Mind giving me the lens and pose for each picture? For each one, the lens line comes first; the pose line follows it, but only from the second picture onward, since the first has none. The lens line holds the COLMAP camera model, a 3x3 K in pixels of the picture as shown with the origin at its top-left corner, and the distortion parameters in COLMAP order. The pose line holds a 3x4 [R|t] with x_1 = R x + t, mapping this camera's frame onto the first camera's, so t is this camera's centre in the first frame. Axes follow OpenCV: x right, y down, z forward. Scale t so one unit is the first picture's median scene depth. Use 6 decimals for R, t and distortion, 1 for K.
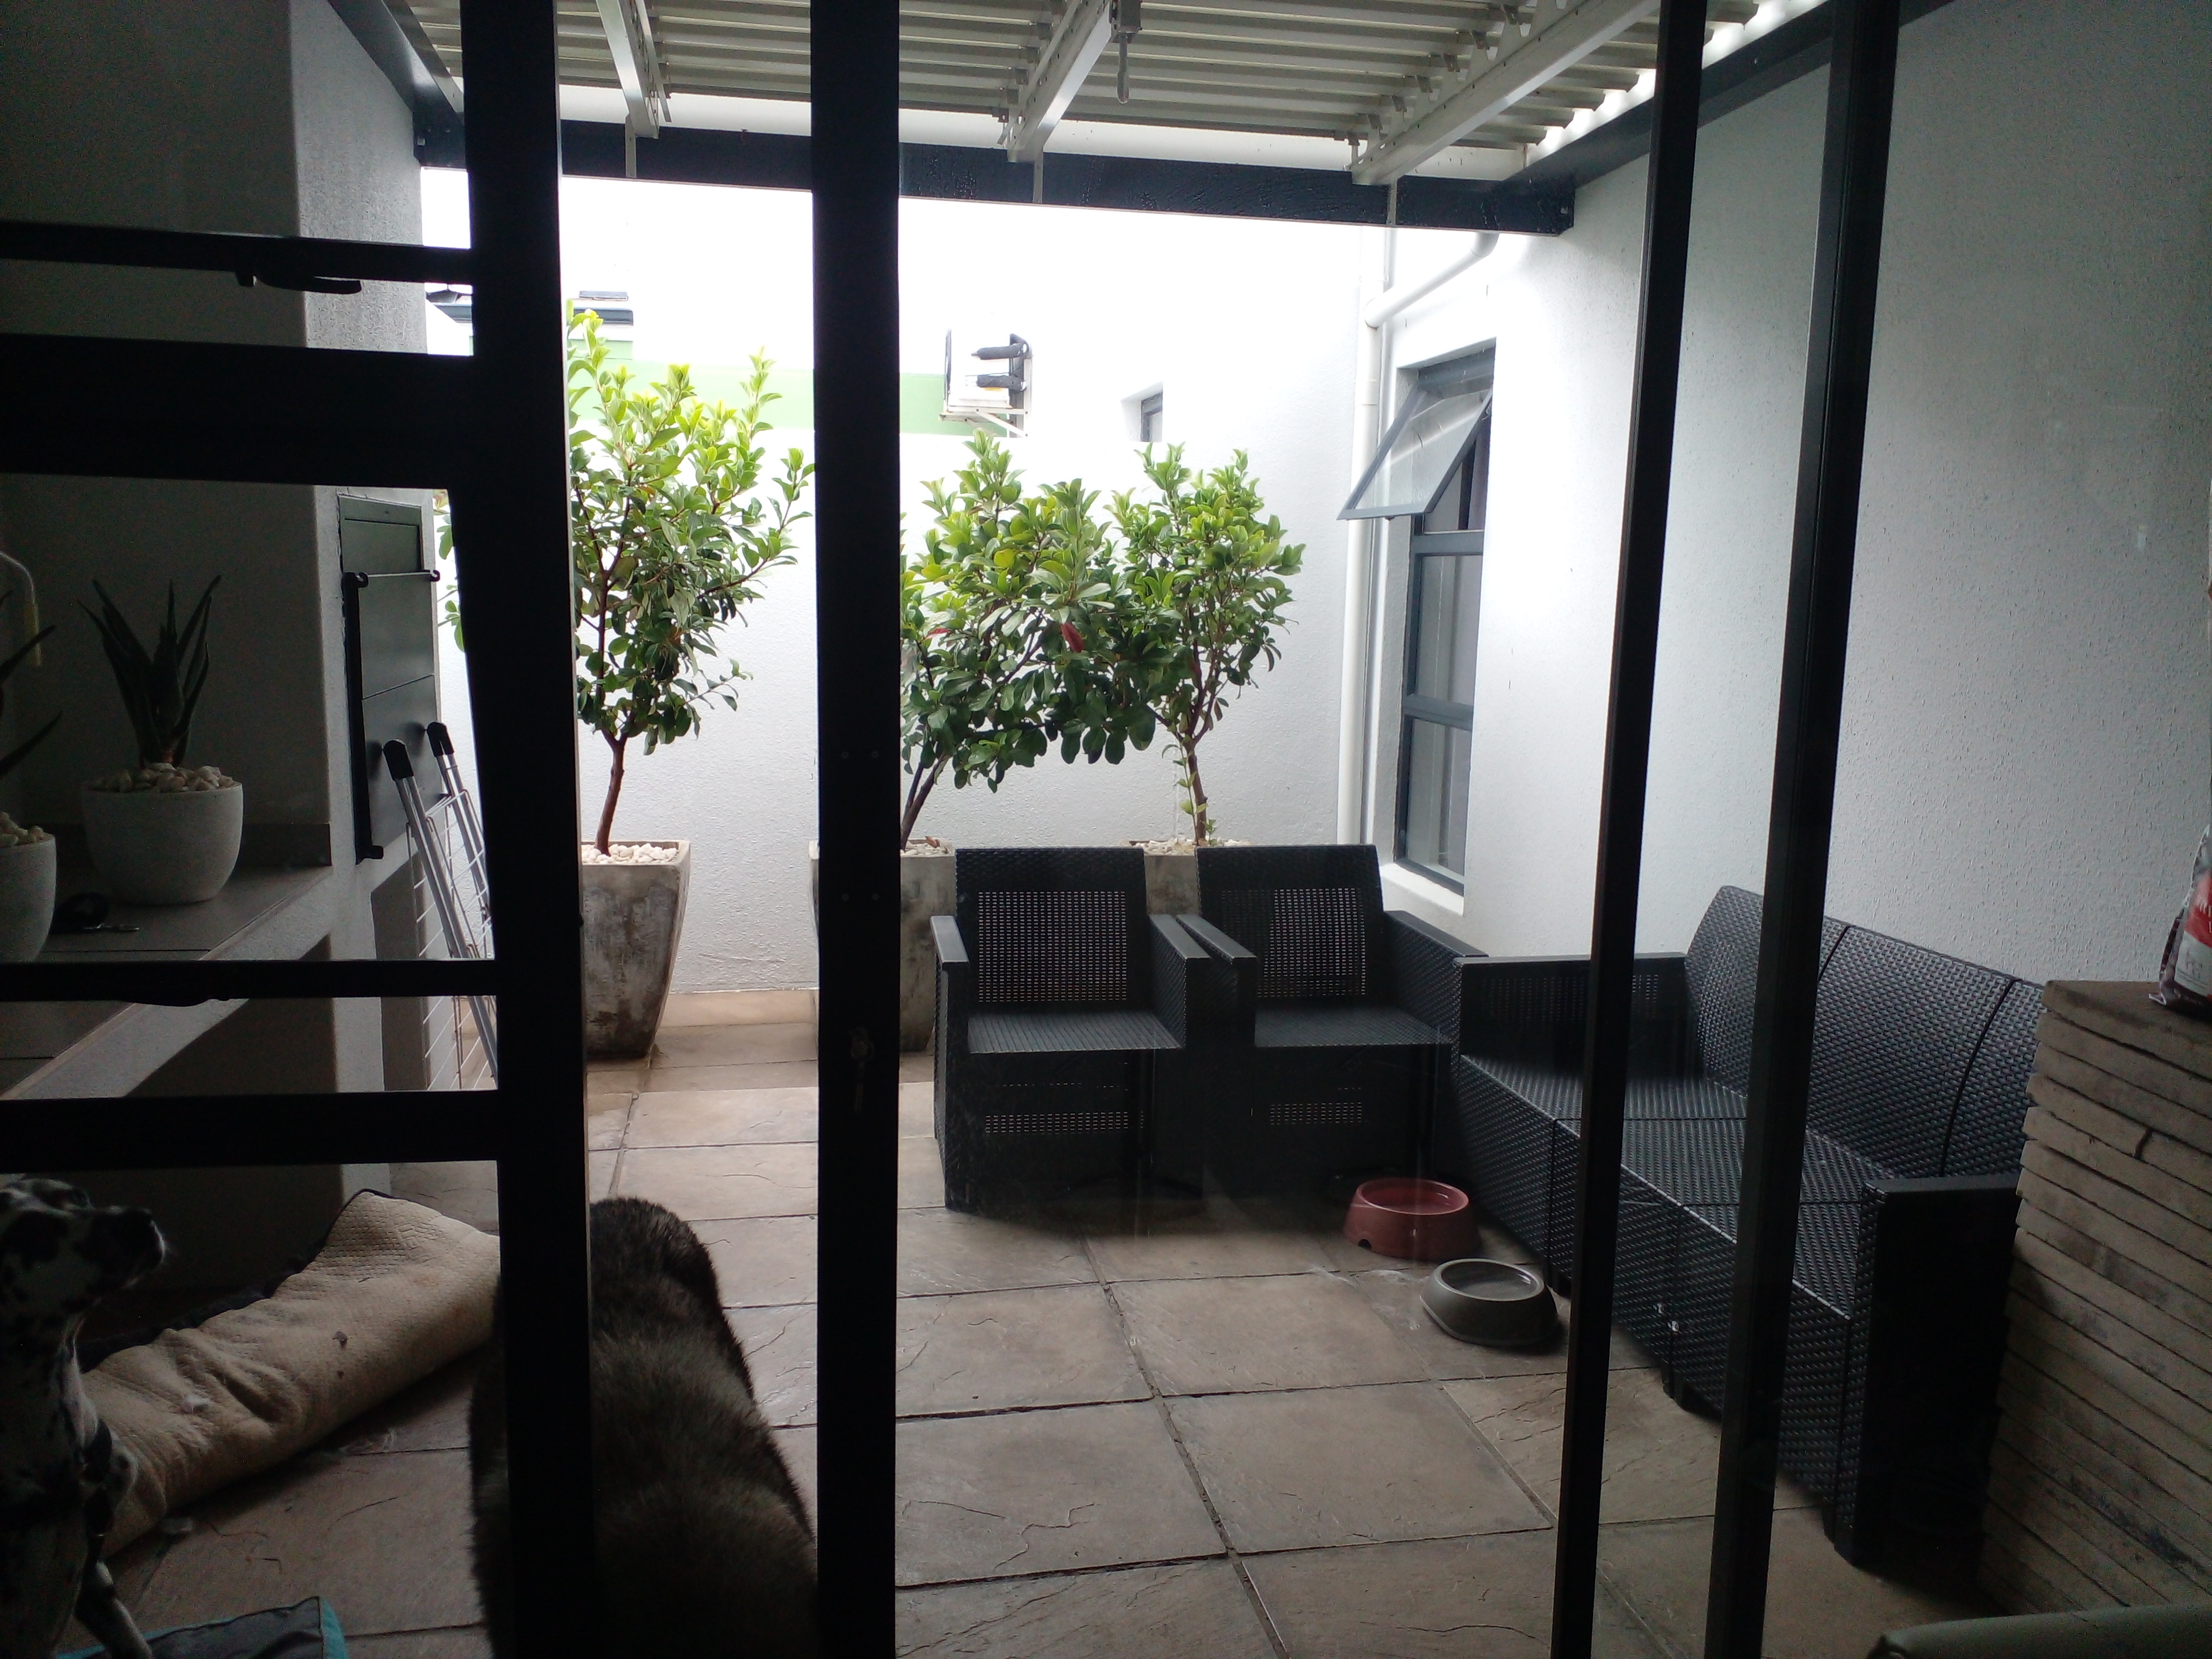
lens RADIAL K [[1771.7, 0, 1093.4], [0, 1771.7, 825.7], [0, 0, 1]] dist [0.052387, -0.059736]
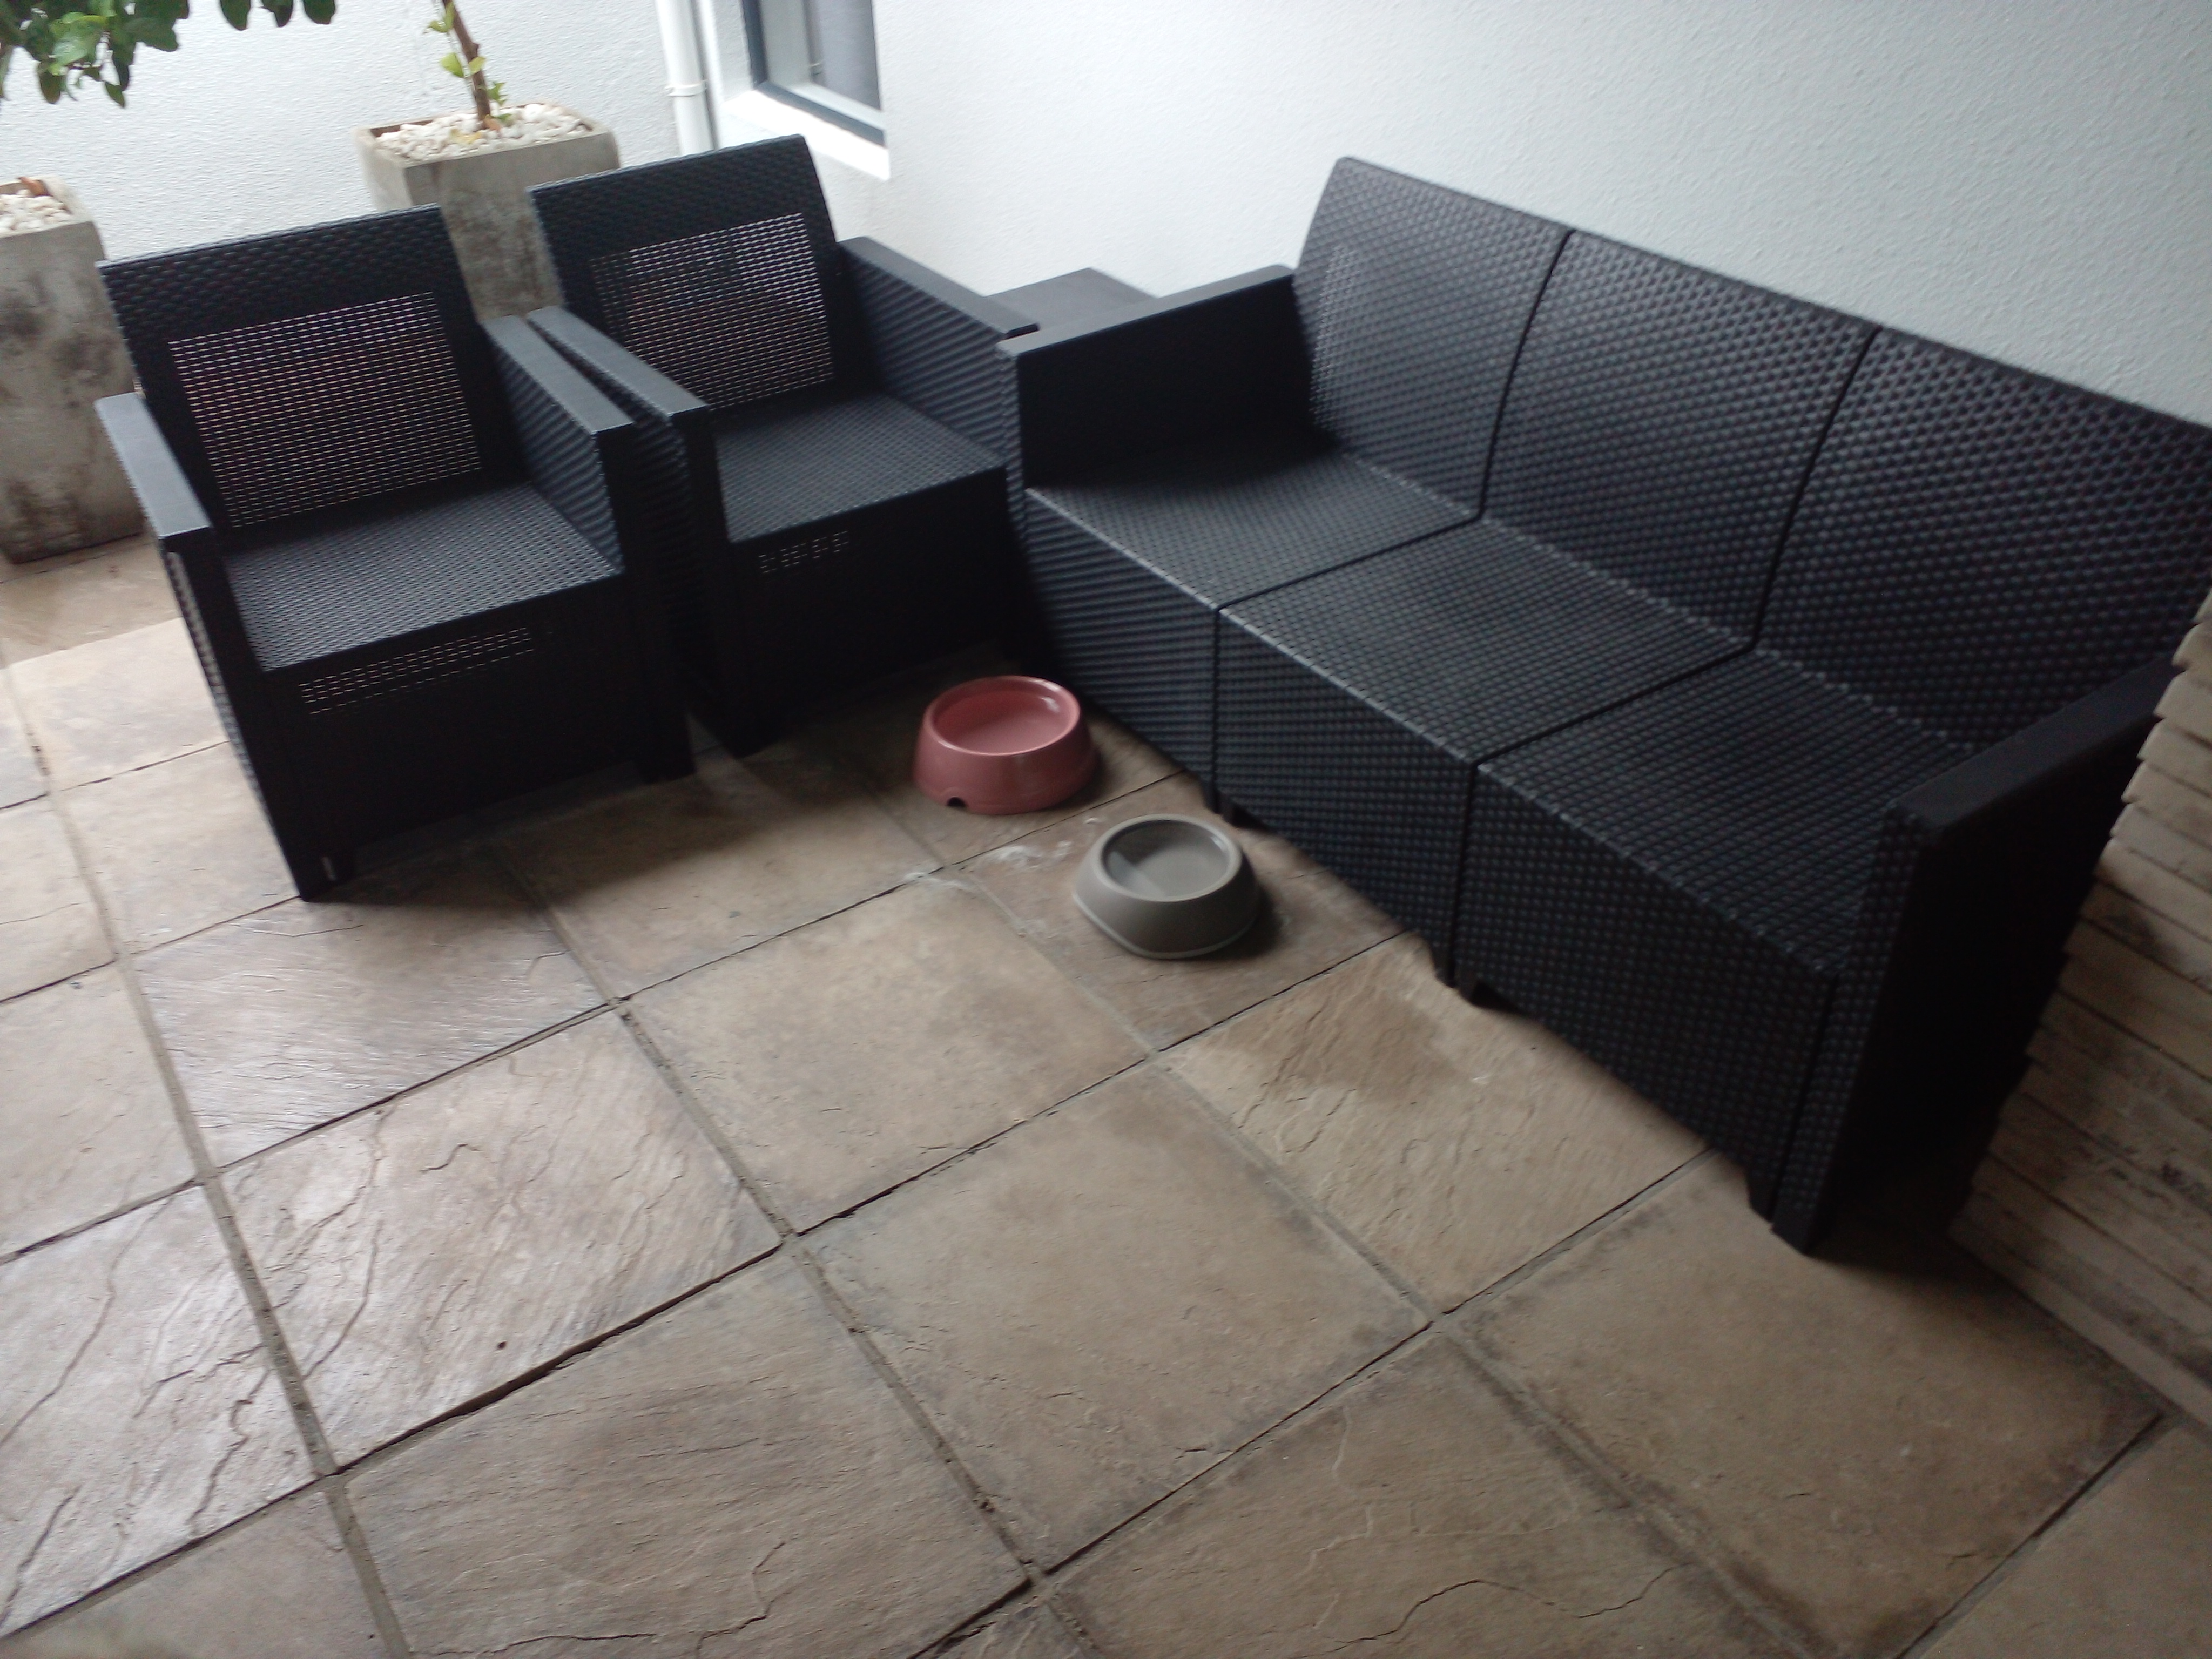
lens RADIAL K [[1771.7, 0, 1091.9], [0, 1771.7, 834.5], [0, 0, 1]] dist [0.052387, -0.059736]
pose [[0.910032, -0.272750, 0.312169, -0.020114], [0.095962, 0.871207, 0.481446, -0.083568], [-0.403278, -0.408175, 0.819000, 0.387657]]
